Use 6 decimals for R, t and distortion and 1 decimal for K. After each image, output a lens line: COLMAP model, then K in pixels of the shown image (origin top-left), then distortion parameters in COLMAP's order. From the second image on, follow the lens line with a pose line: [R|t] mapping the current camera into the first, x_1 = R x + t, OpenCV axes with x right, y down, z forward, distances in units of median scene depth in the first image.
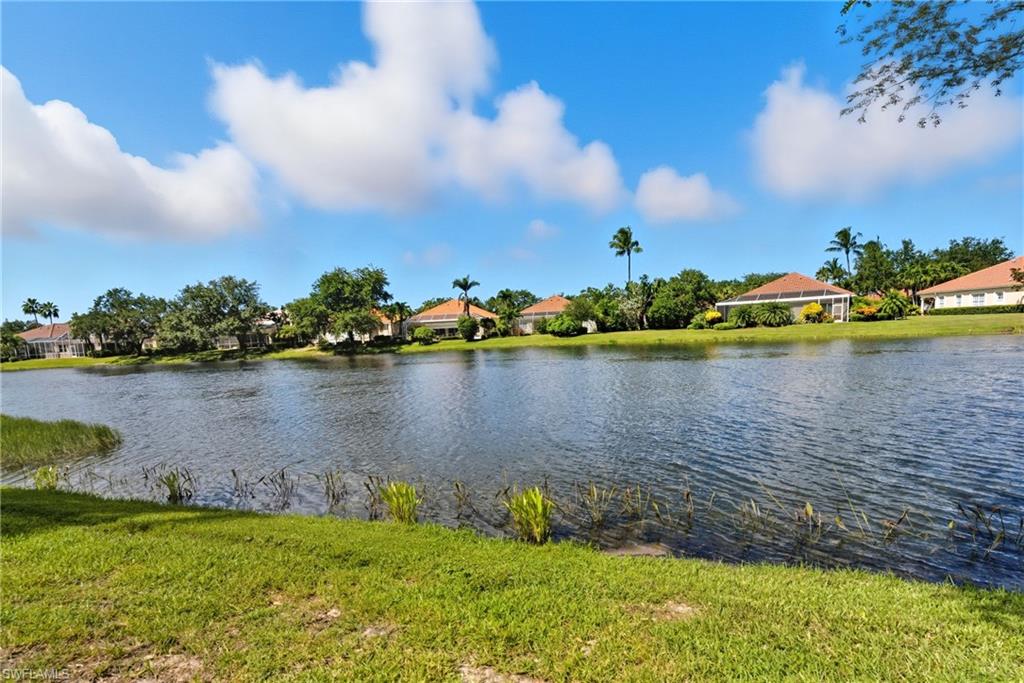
lens RADIAL K [[466.7, 0, 542.3], [0, 466.7, 394.4], [0, 0, 1]] dist [0.000271, 0.000092]
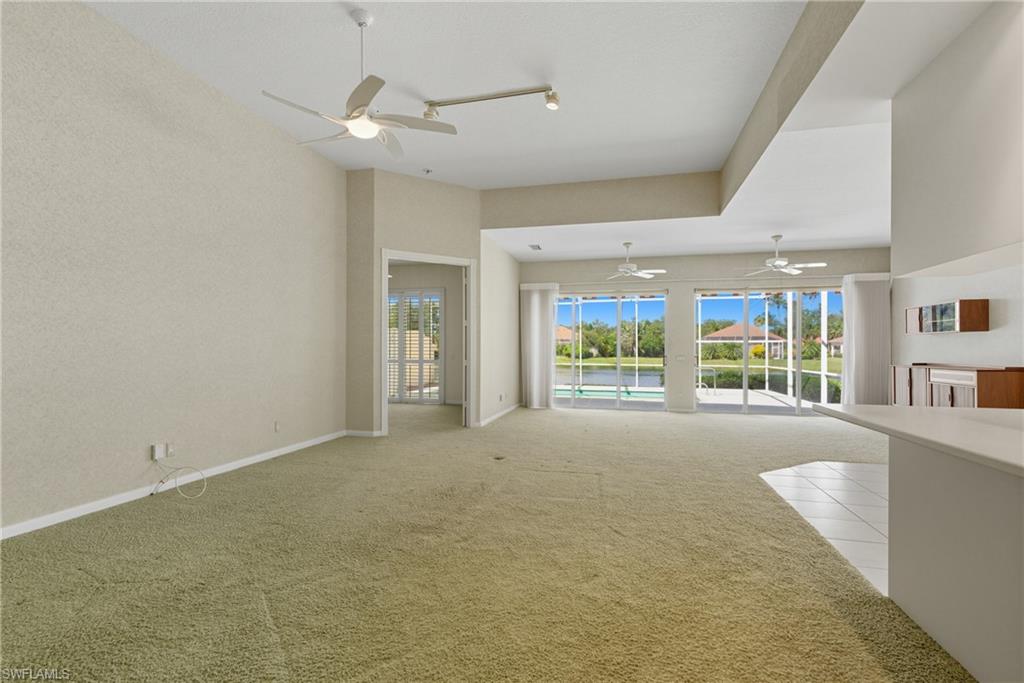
lens RADIAL K [[466.7, 0, 504.4], [0, 466.7, 350.3], [0, 0, 1]] dist [0.000271, 0.000092]
pose [[0.997081, 0.055679, 0.052248, -0.229302], [-0.047782, 0.988741, -0.141804, 0.052477], [-0.059556, 0.138893, 0.988515, -0.310901]]
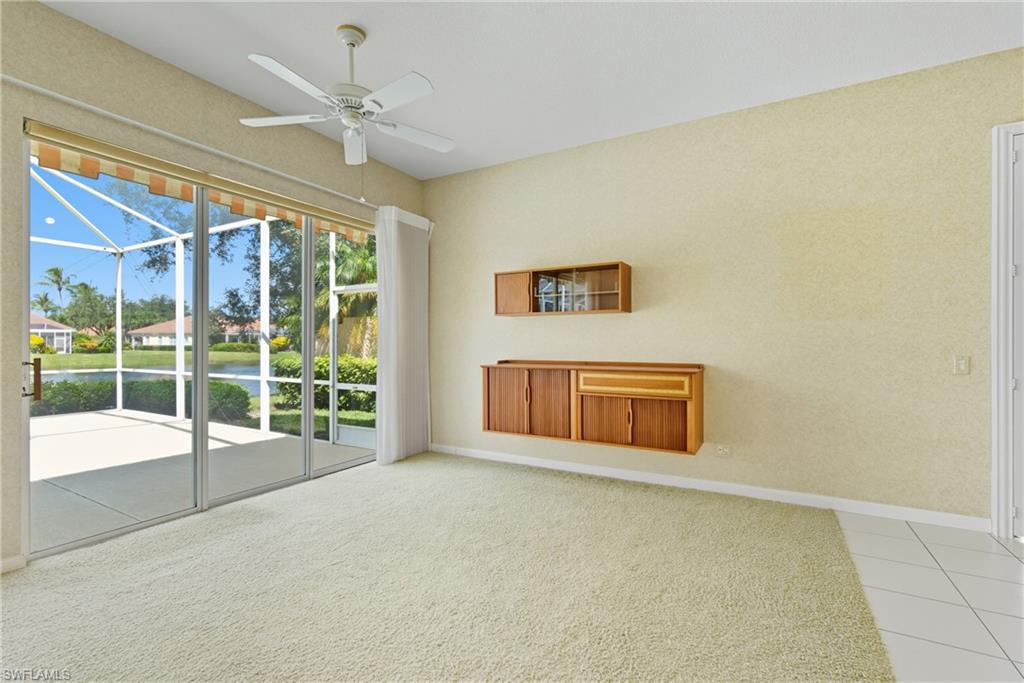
lens RADIAL K [[466.7, 0, 515.4], [0, 466.7, 342.6], [0, 0, 1]] dist [0.000271, 0.000092]
pose [[0.207014, 0.053963, 0.976849, -0.207131], [0.125933, 0.988701, -0.081305, 0.043465], [-0.970199, 0.139849, 0.197879, -0.254789]]
